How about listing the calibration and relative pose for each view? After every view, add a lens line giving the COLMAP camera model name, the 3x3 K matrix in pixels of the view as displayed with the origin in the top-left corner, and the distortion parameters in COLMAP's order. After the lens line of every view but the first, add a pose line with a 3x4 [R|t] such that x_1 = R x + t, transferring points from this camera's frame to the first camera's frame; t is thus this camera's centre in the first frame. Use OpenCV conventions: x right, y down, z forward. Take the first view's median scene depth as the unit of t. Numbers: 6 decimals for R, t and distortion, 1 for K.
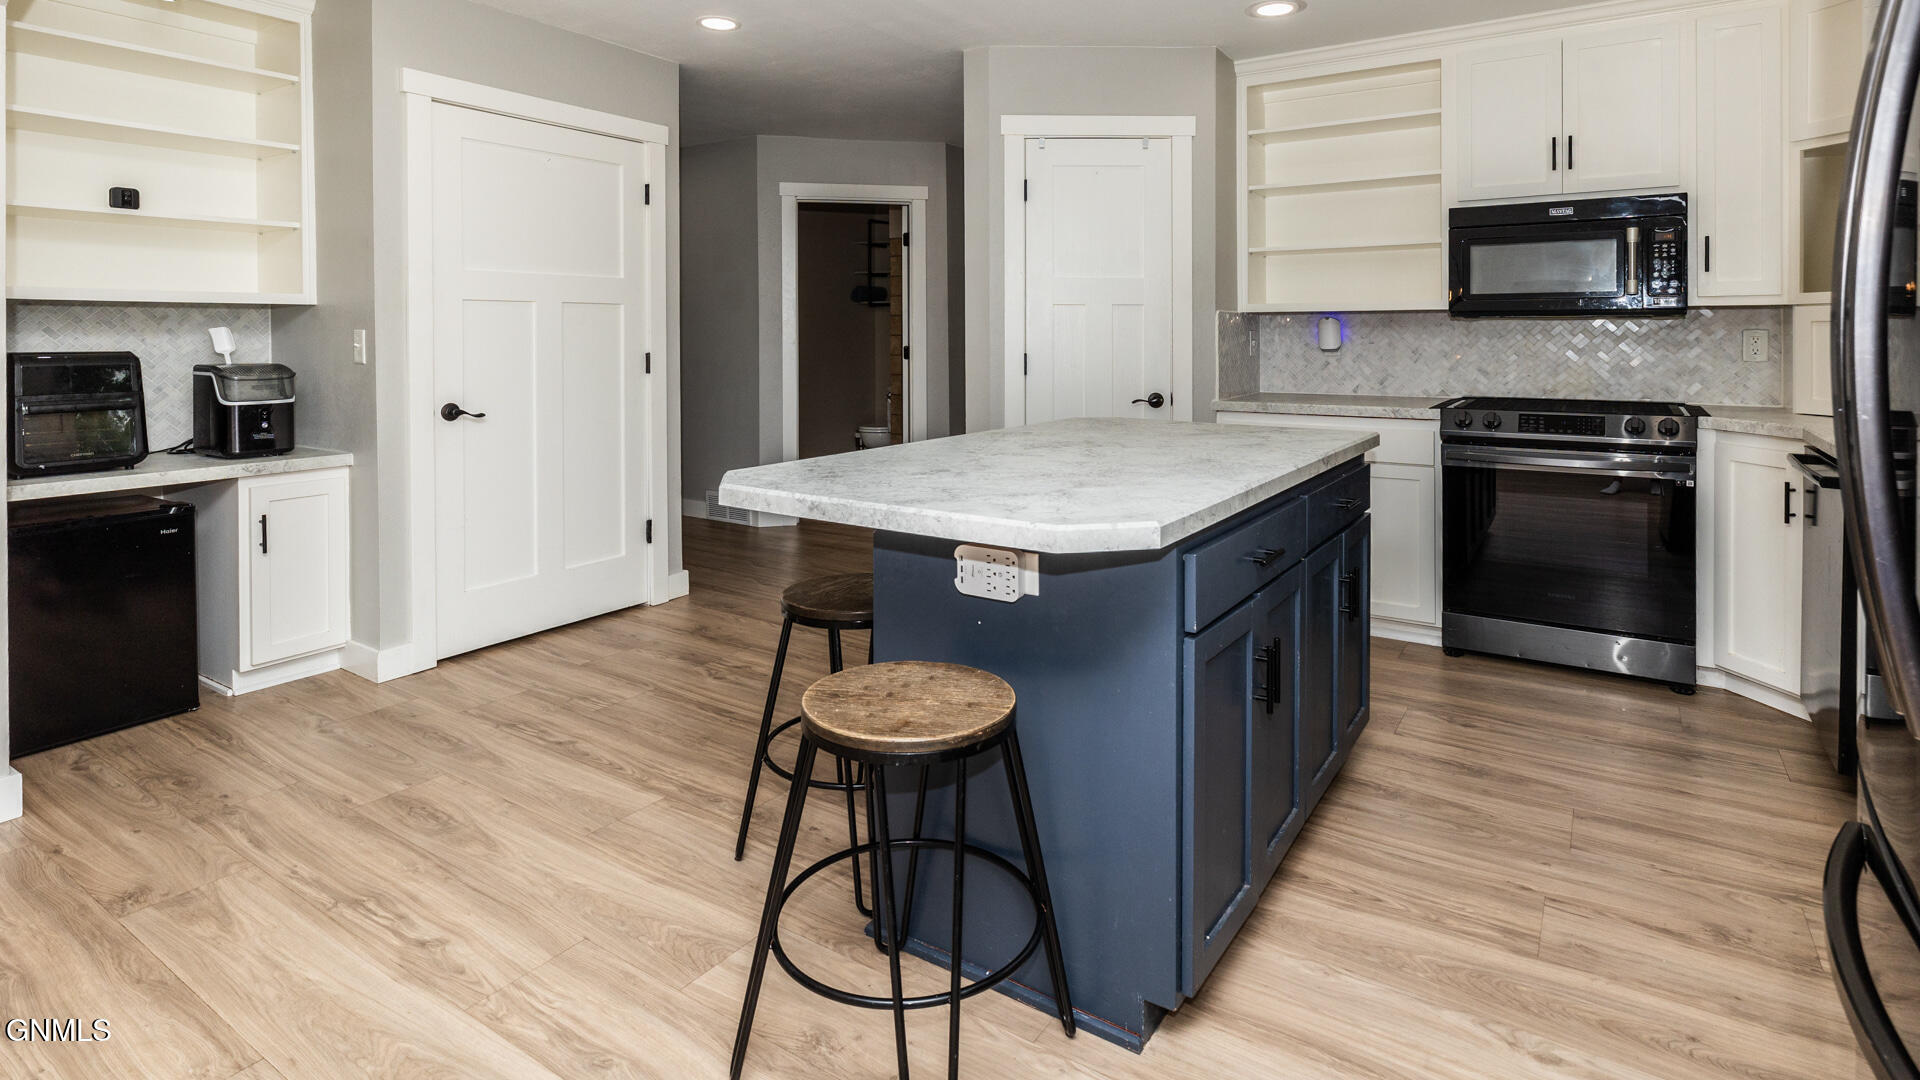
lens RADIAL K [[952.6, 0, 960.0], [0, 952.6, 540.0], [0, 0, 1]] dist [-0.000346, 0.000114]
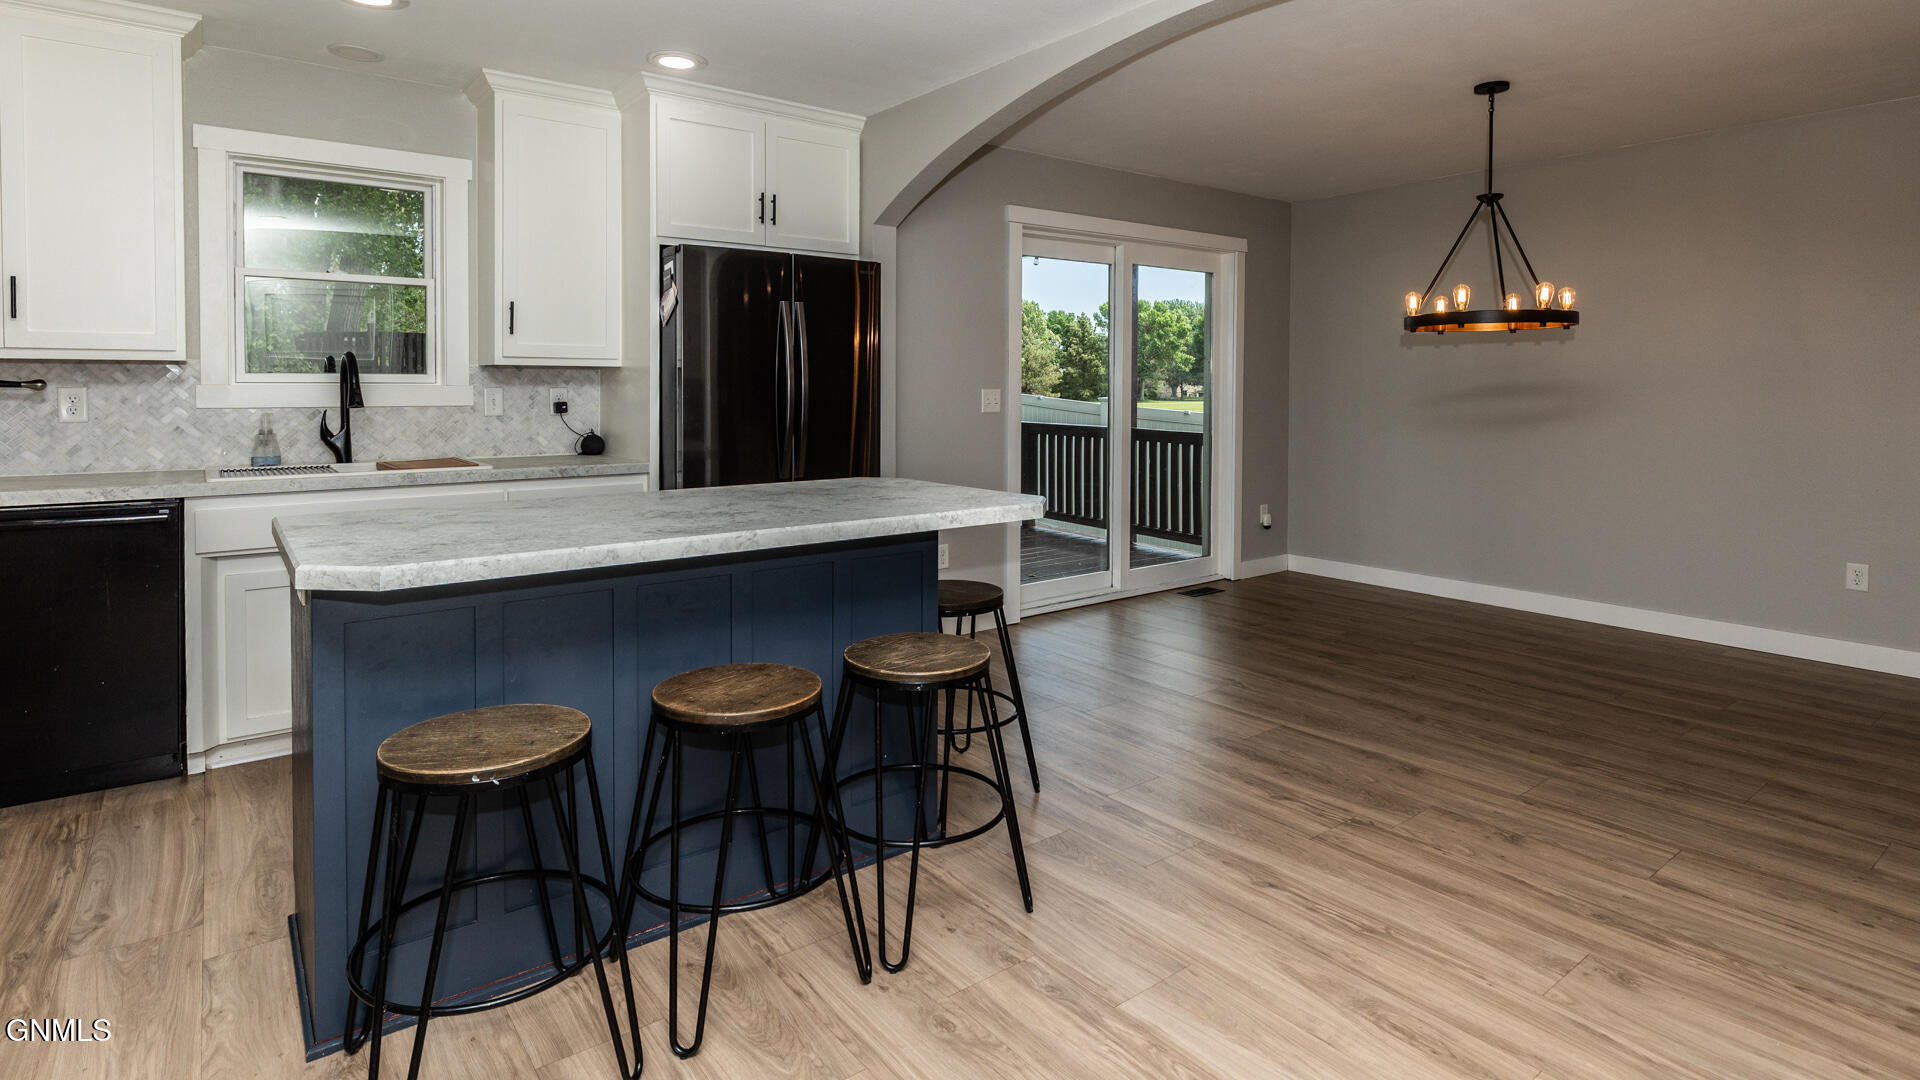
lens RADIAL K [[971.3, 0, 960.0], [0, 971.3, 540.0], [0, 0, 1]] dist [0.000450, 0.000042]
pose [[-0.949073, -0.050461, 0.310988, -0.531604], [0.064594, 0.934955, 0.348835, -0.481558], [-0.308363, 0.351158, -0.884082, 2.059245]]
